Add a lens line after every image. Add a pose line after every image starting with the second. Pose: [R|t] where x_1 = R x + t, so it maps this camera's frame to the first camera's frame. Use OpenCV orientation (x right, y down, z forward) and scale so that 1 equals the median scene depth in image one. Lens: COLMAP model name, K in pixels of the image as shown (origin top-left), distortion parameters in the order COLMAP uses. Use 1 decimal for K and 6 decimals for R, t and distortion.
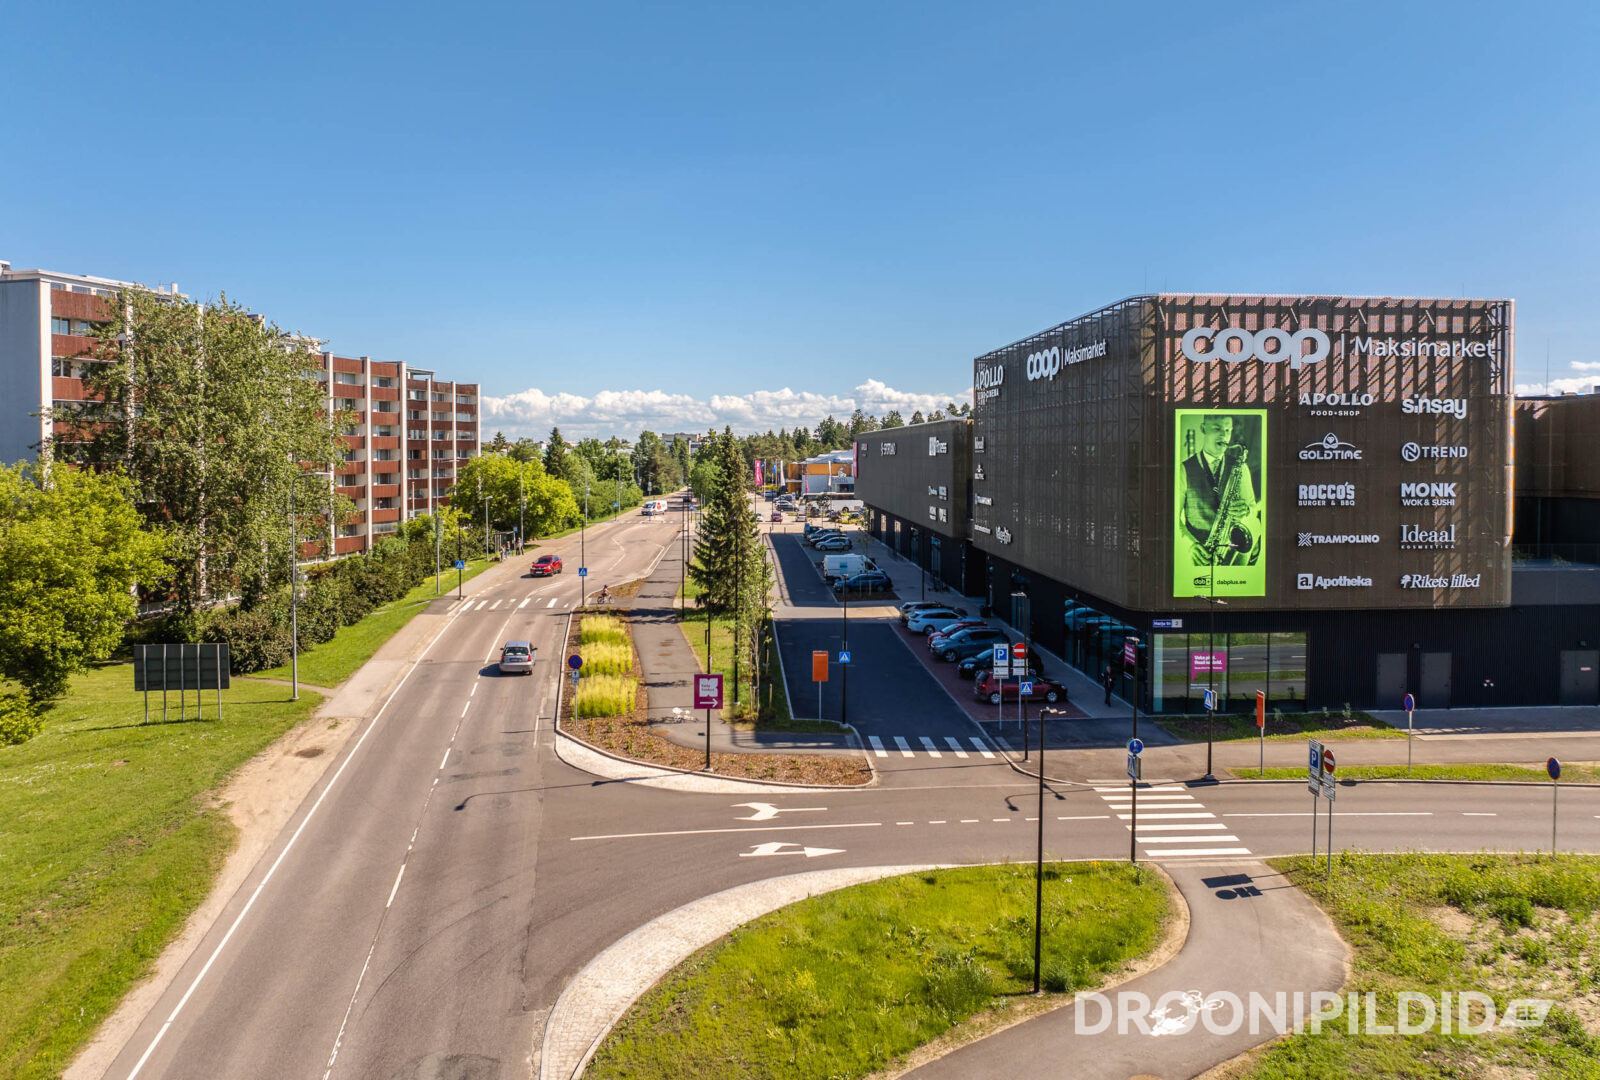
lens RADIAL K [[1130.5, 0, 827.4], [0, 1130.5, 476.9], [0, 0, 1]] dist [-0.038207, 0.005006]
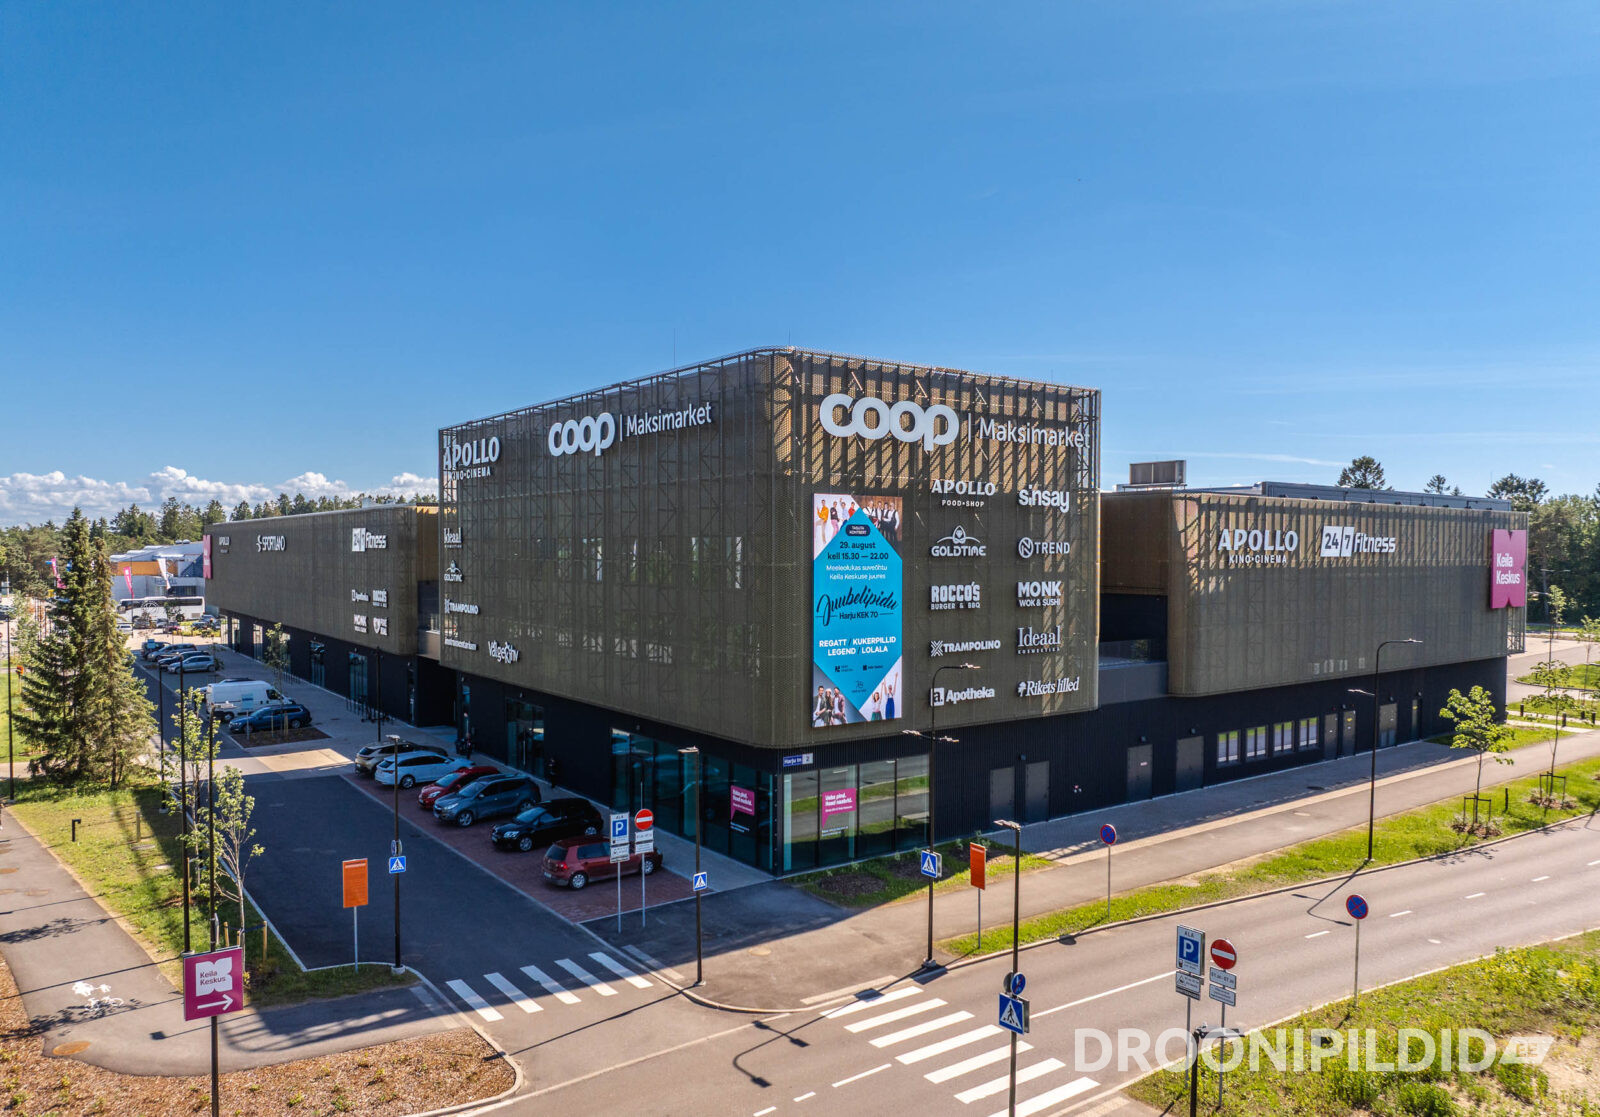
lens RADIAL K [[1113.9, 0, 797.7], [0, 1113.9, 584.2], [0, 0, 1]] dist [-0.029562, -0.001794]
pose [[0.845675, -0.014025, 0.533514, -0.121315], [0.008798, 0.999885, 0.012339, -0.005402], [-0.533626, -0.005742, 0.845701, 0.330991]]
